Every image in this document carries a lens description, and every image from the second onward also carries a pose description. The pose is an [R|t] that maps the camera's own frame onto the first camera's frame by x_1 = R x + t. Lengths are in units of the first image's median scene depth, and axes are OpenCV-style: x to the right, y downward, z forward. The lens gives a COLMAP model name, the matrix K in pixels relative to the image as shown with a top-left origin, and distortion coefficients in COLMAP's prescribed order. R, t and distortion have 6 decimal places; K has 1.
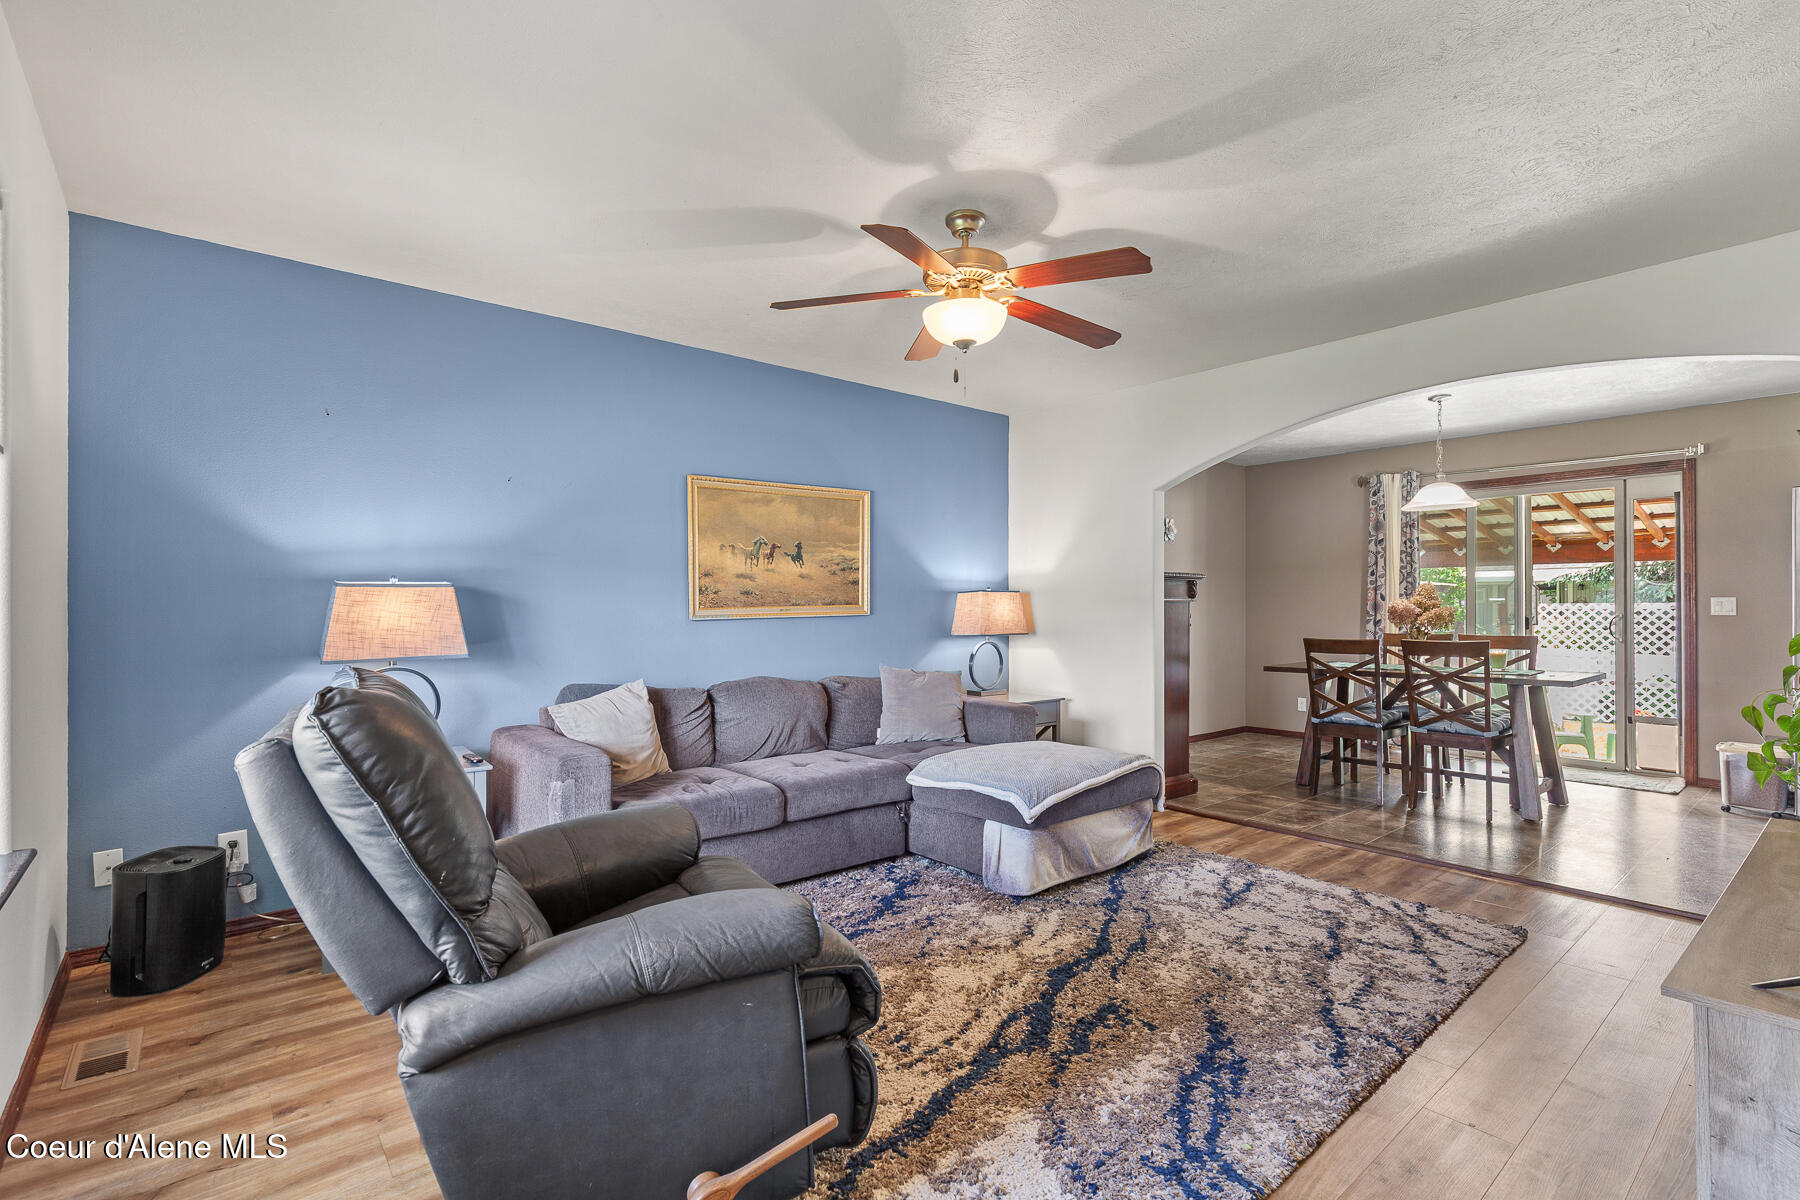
lens RADIAL K [[814.7, 0, 910.7], [0, 814.7, 600.3], [0, 0, 1]] dist [0.005128, -0.000810]
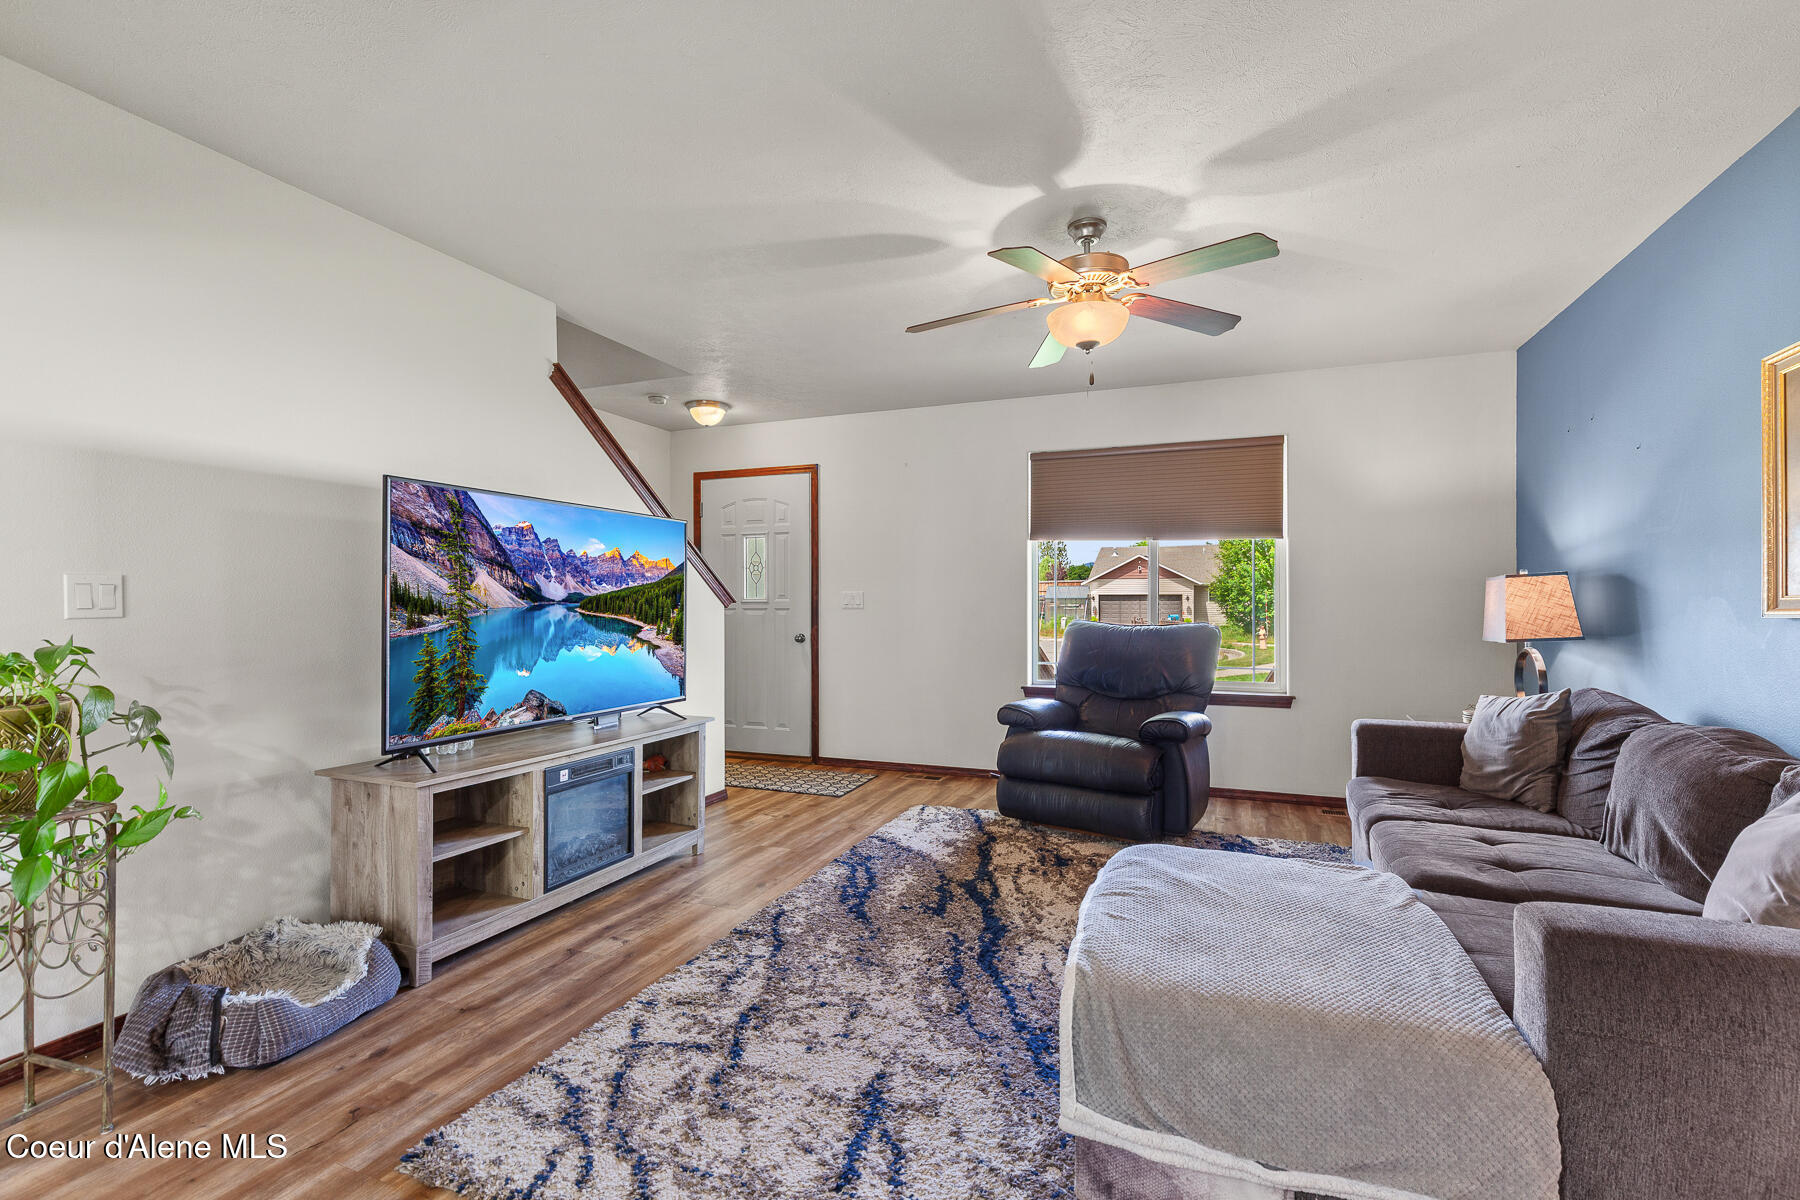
lens RADIAL K [[814.7, 0, 894.8], [0, 814.7, 594.0], [0, 0, 1]] dist [0.005128, -0.000810]
pose [[-0.887586, -0.003154, -0.460631, 0.714629], [0.005442, 0.999835, -0.017333, 0.019354], [0.460609, -0.017891, -0.887423, 1.683704]]
